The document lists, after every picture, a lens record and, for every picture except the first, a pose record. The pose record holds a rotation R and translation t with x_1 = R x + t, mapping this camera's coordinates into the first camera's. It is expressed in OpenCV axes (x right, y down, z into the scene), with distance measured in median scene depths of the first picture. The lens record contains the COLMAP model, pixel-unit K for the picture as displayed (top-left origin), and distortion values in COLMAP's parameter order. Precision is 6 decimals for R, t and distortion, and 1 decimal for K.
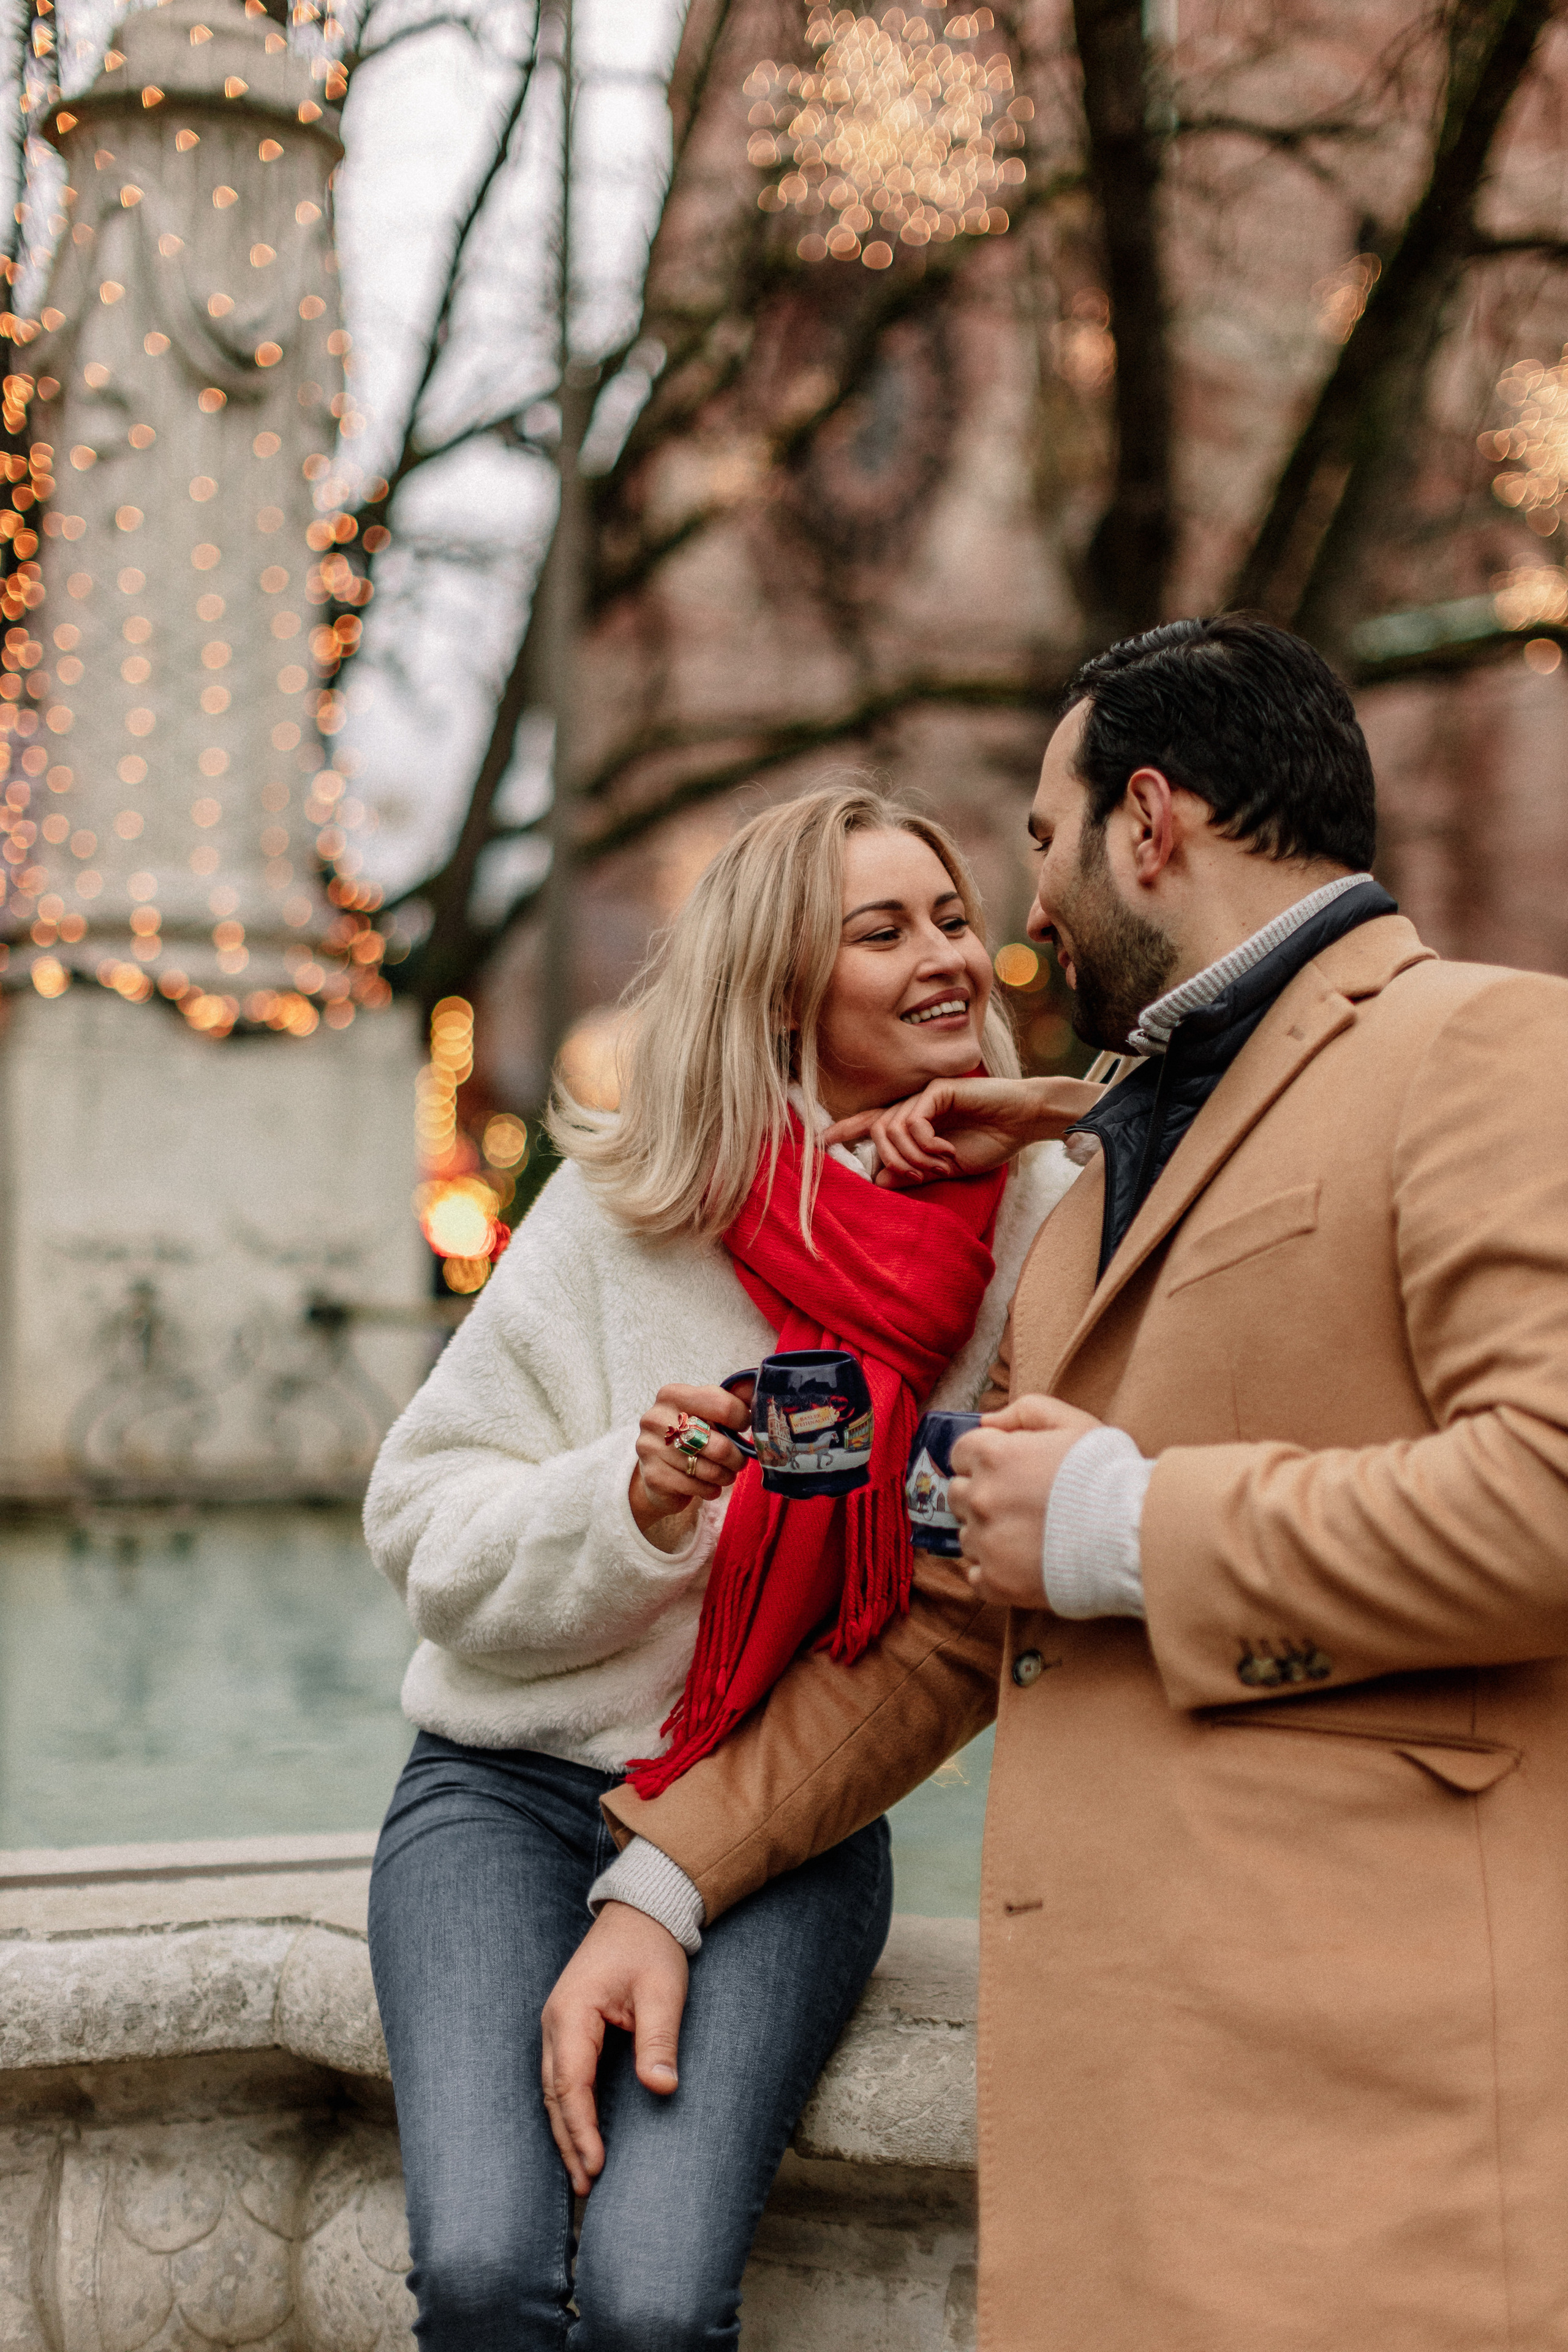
lens RADIAL K [[3233.1, 0, 784.0], [0, 3233.1, 1176.0], [0, 0, 1]] dist [0.023889, -0.007965]
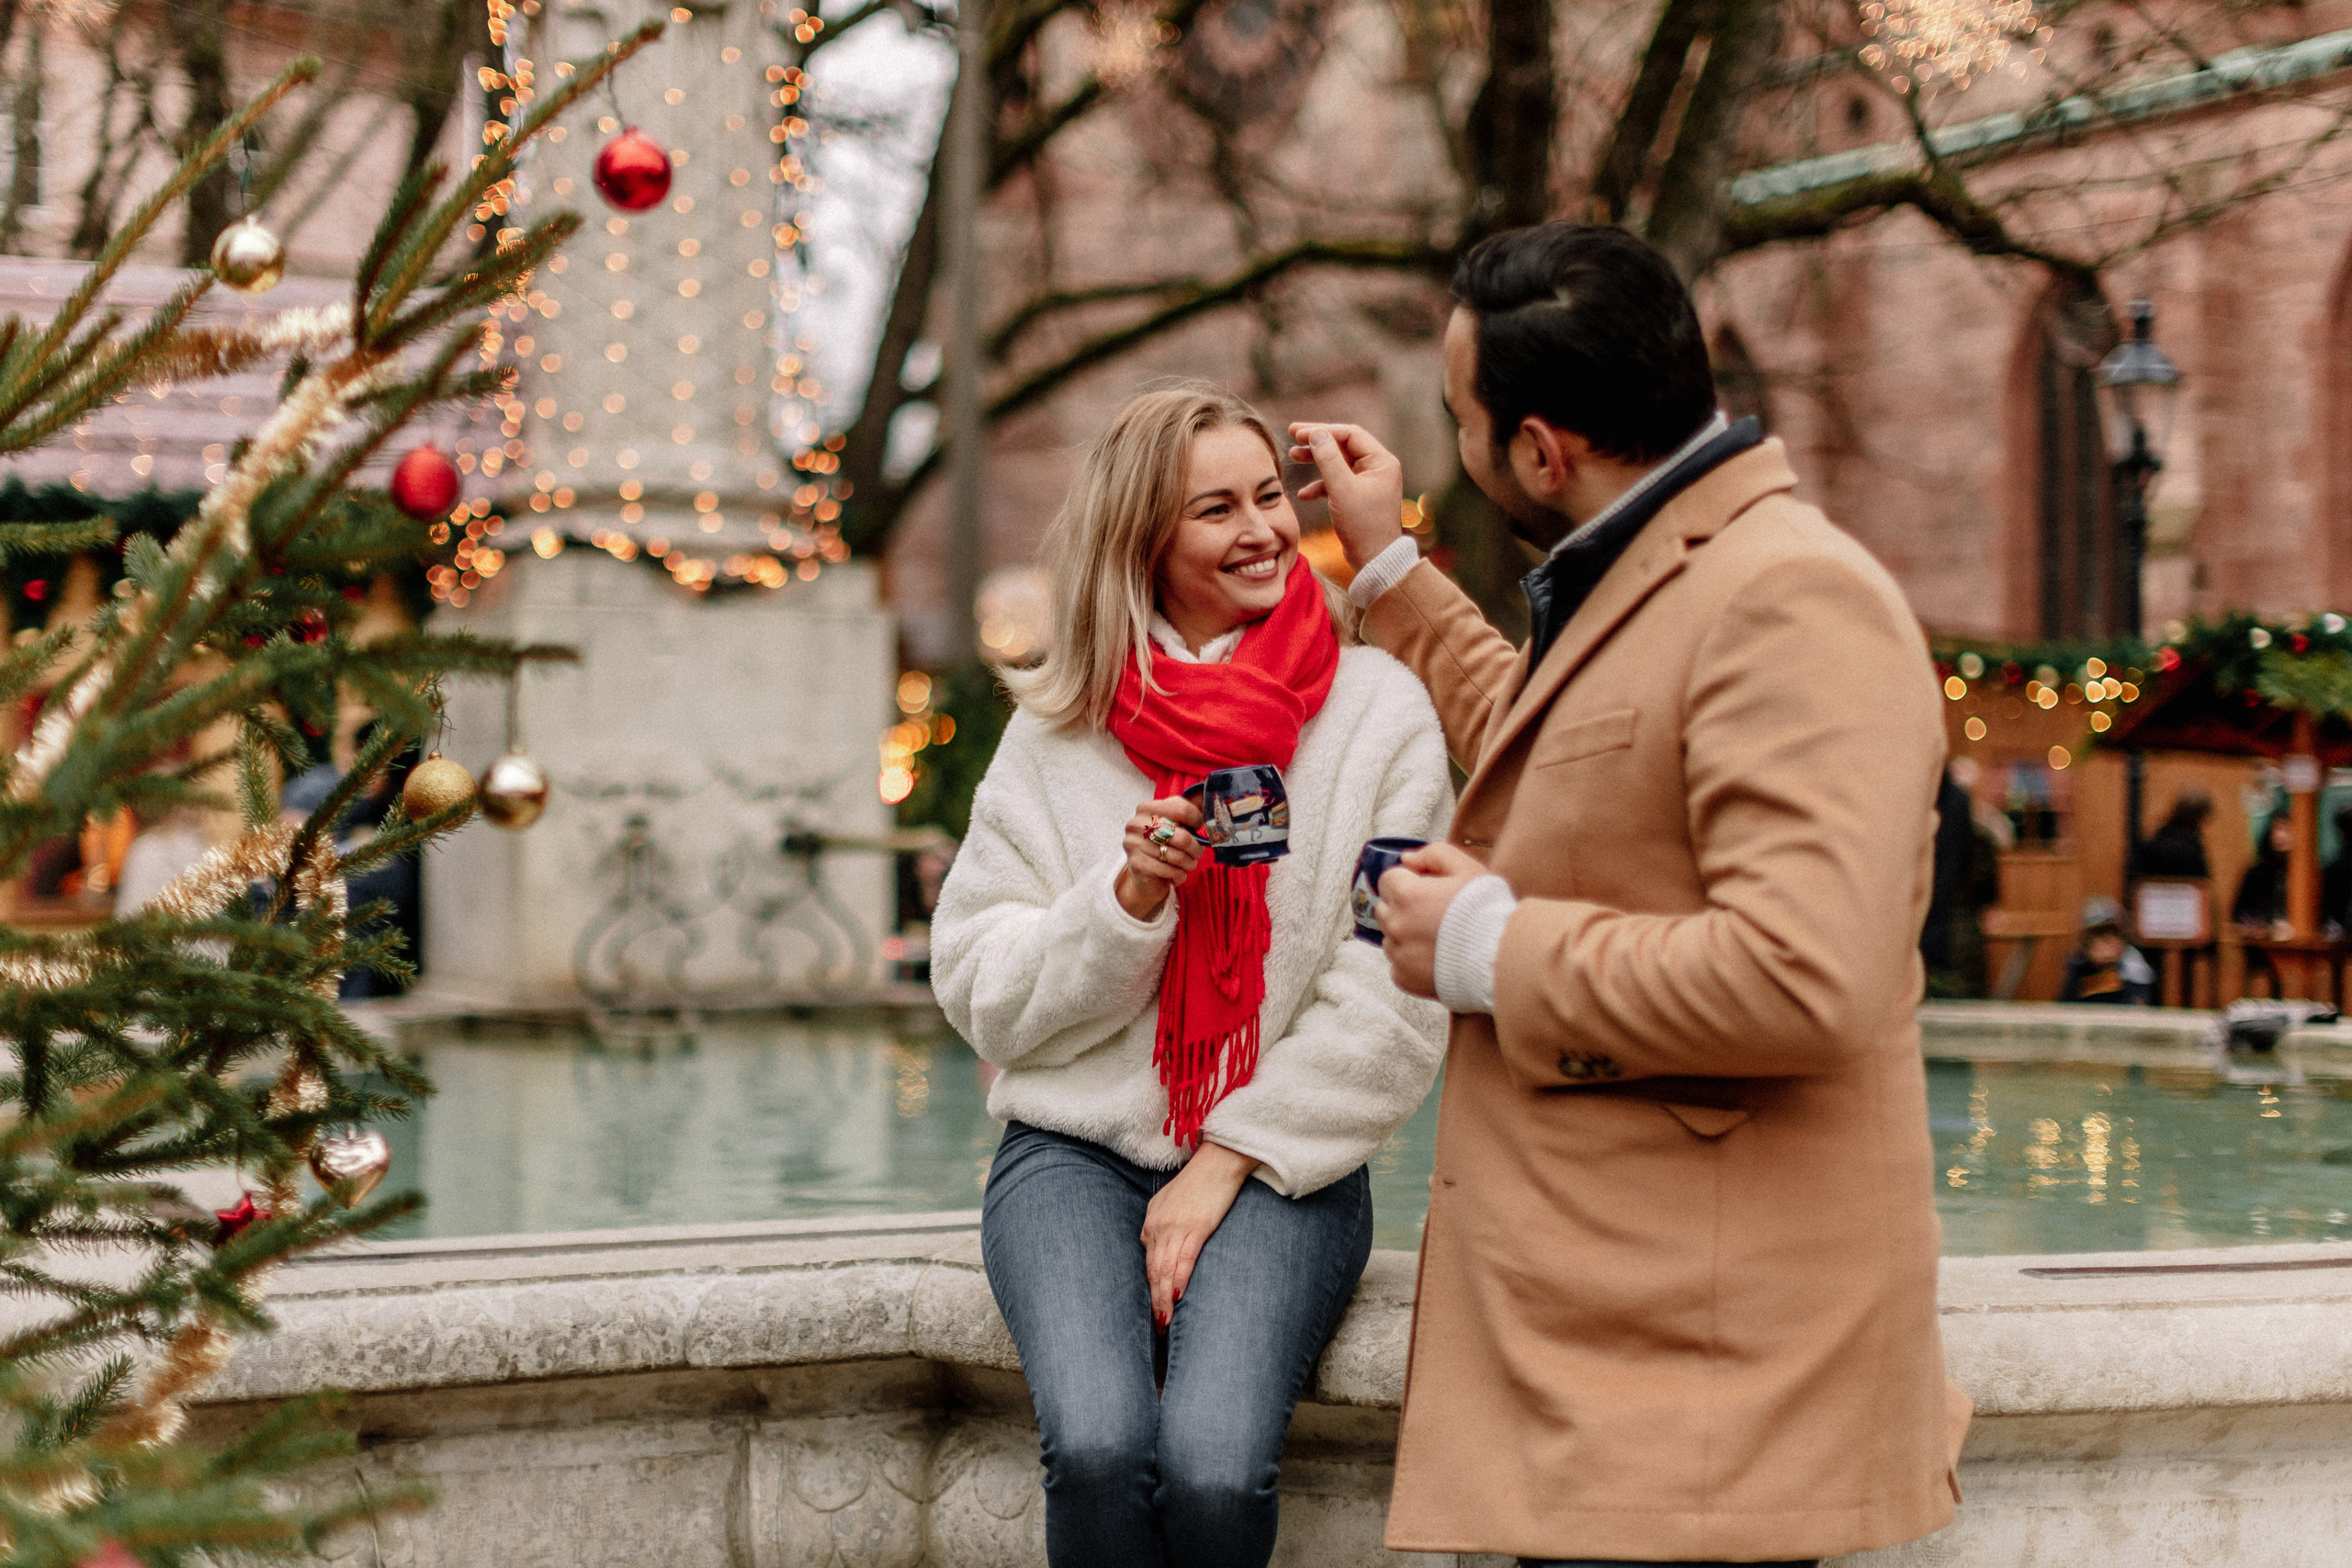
lens RADIAL K [[3232.8, 0, 1168.5], [0, 3232.8, 745.6], [0, 0, 1]] dist [0.023889, -0.007965]
pose [[0.999860, -0.016736, 0.000428, -0.046821], [0.016733, 0.999845, 0.005390, 0.015611], [-0.000518, -0.005382, 0.999985, -0.308395]]
